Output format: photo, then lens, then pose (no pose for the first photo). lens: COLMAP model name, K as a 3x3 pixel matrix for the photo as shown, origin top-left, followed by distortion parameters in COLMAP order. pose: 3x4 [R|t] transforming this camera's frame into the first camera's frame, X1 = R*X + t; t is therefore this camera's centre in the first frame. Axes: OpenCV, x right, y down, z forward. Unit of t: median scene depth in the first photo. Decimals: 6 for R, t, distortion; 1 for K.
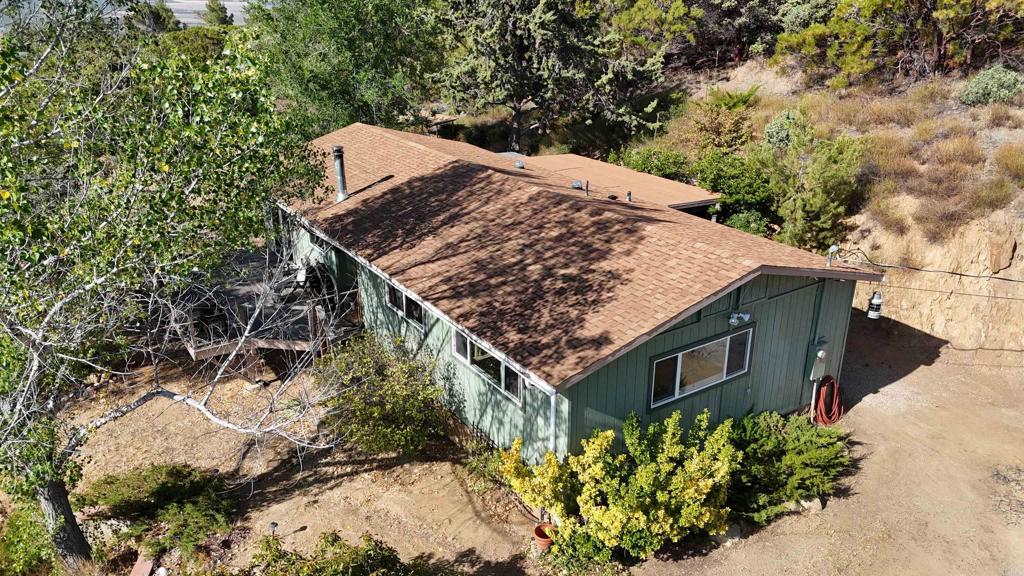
lens RADIAL K [[755.3, 0, 512.0], [0, 755.3, 288.0], [0, 0, 1]] dist [0.067137, -0.060273]
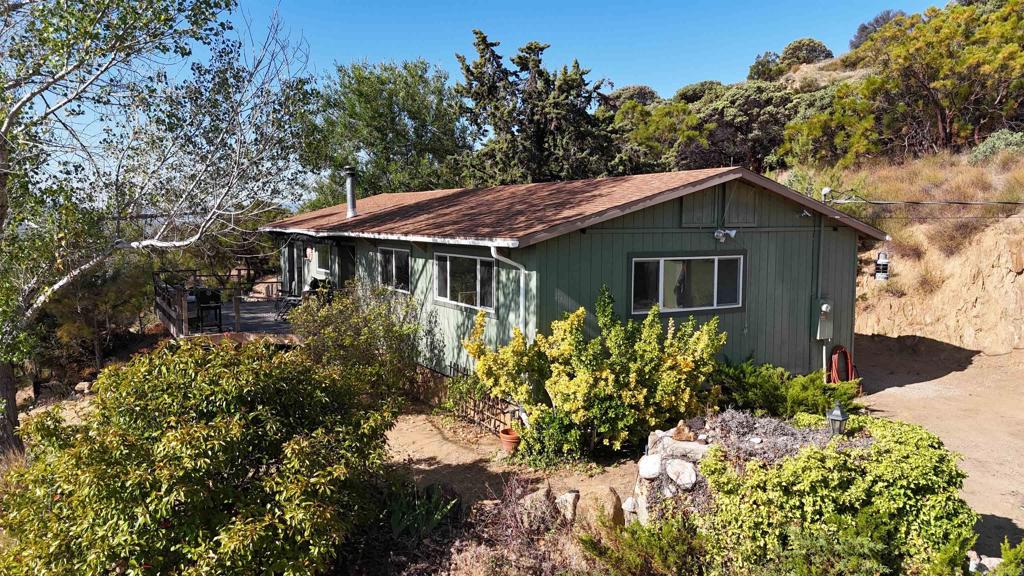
lens RADIAL K [[755.3, 0, 512.0], [0, 755.3, 288.0], [0, 0, 1]] dist [0.067137, -0.060273]
pose [[0.997686, 0.009960, -0.067257, 0.095435], [-0.028893, 0.957554, -0.286801, 0.387991], [0.061545, 0.288081, 0.955626, 0.085672]]
